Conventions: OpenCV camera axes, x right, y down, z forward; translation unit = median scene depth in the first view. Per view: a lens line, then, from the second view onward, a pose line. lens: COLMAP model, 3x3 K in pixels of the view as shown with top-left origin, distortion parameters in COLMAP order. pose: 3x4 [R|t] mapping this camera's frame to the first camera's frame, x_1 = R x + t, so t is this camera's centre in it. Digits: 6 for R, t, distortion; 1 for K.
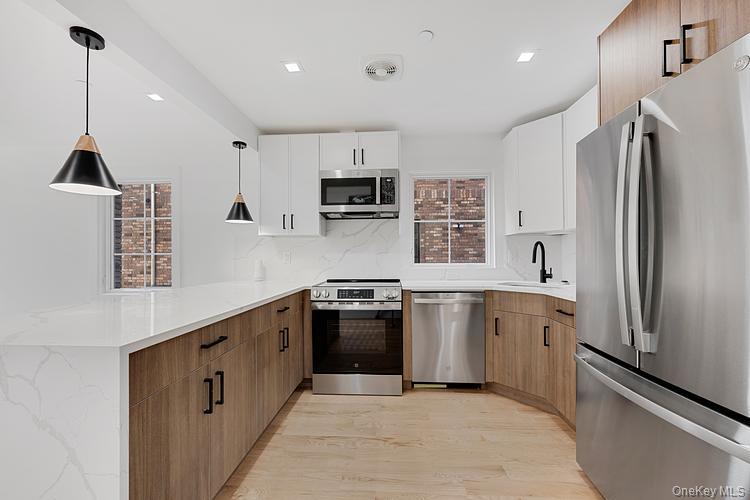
lens RADIAL K [[296.4, 0, 380.4], [0, 296.4, 254.4], [0, 0, 1]] dist [0.001622, 0.000174]
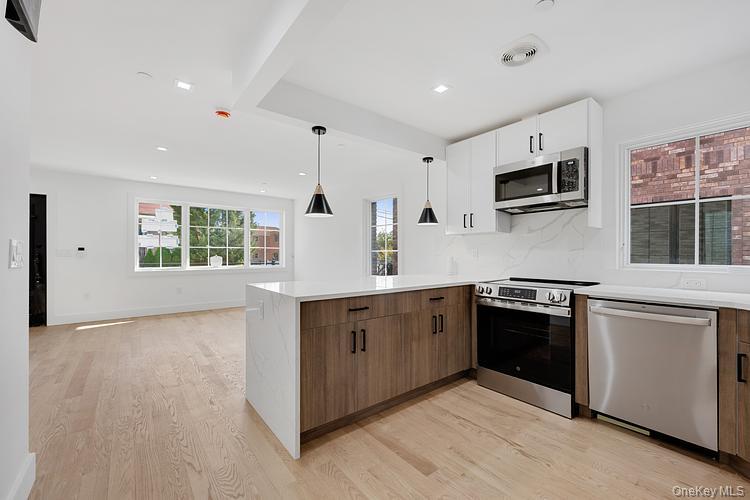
lens RADIAL K [[296.4, 0, 358.0], [0, 296.4, 254.7], [0, 0, 1]] dist [0.001622, 0.000174]
pose [[0.662445, 0.006936, -0.749079, 0.288920], [0.001526, 0.999943, 0.010608, -0.000345], [0.749109, -0.008170, 0.662396, -0.007195]]
